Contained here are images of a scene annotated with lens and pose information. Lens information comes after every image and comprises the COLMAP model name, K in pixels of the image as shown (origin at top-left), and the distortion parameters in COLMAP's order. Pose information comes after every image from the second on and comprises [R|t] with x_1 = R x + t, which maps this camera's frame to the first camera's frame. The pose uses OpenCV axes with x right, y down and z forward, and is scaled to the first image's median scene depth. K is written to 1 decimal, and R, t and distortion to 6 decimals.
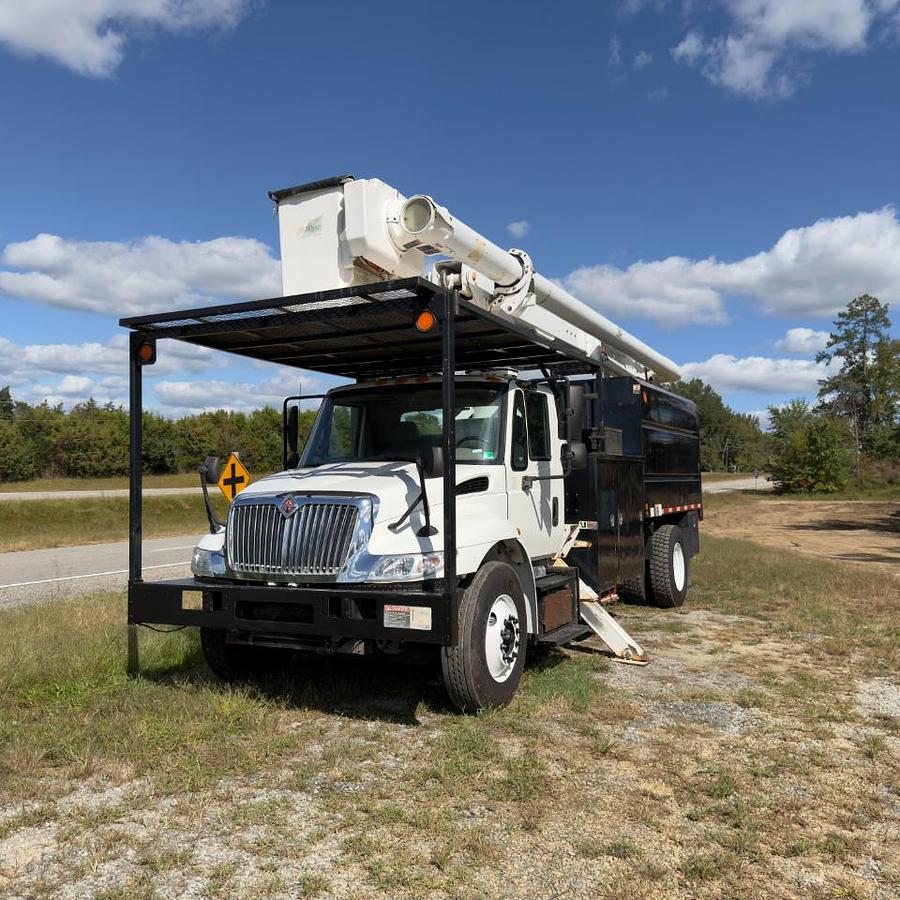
lens RADIAL K [[839.5, 0, 450.0], [0, 839.5, 450.0], [0, 0, 1]] dist [0.003880, -0.000083]
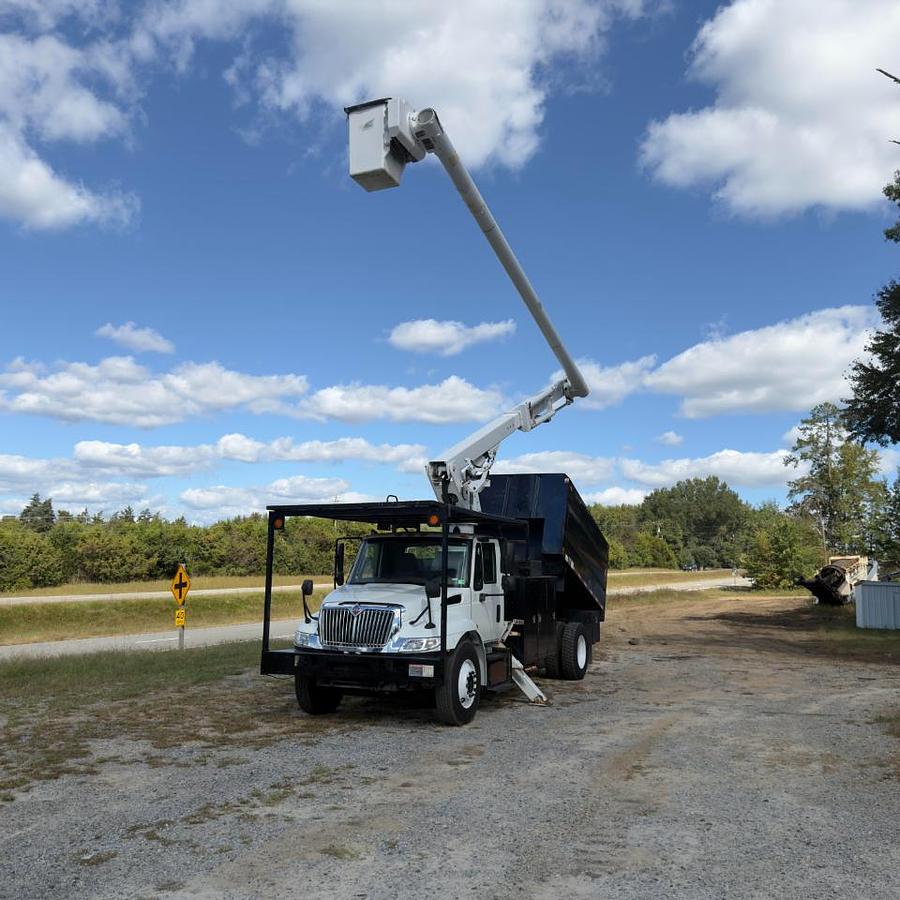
lens RADIAL K [[1068.0, 0, 466.7], [0, 1068.0, 449.9], [0, 0, 1]] dist [0.545949, -0.020641]
pose [[0.997504, 0.025527, 0.065834, -0.099174], [-0.021212, 0.997631, -0.065434, -0.121913], [-0.067348, 0.063874, 0.995683, -1.282528]]
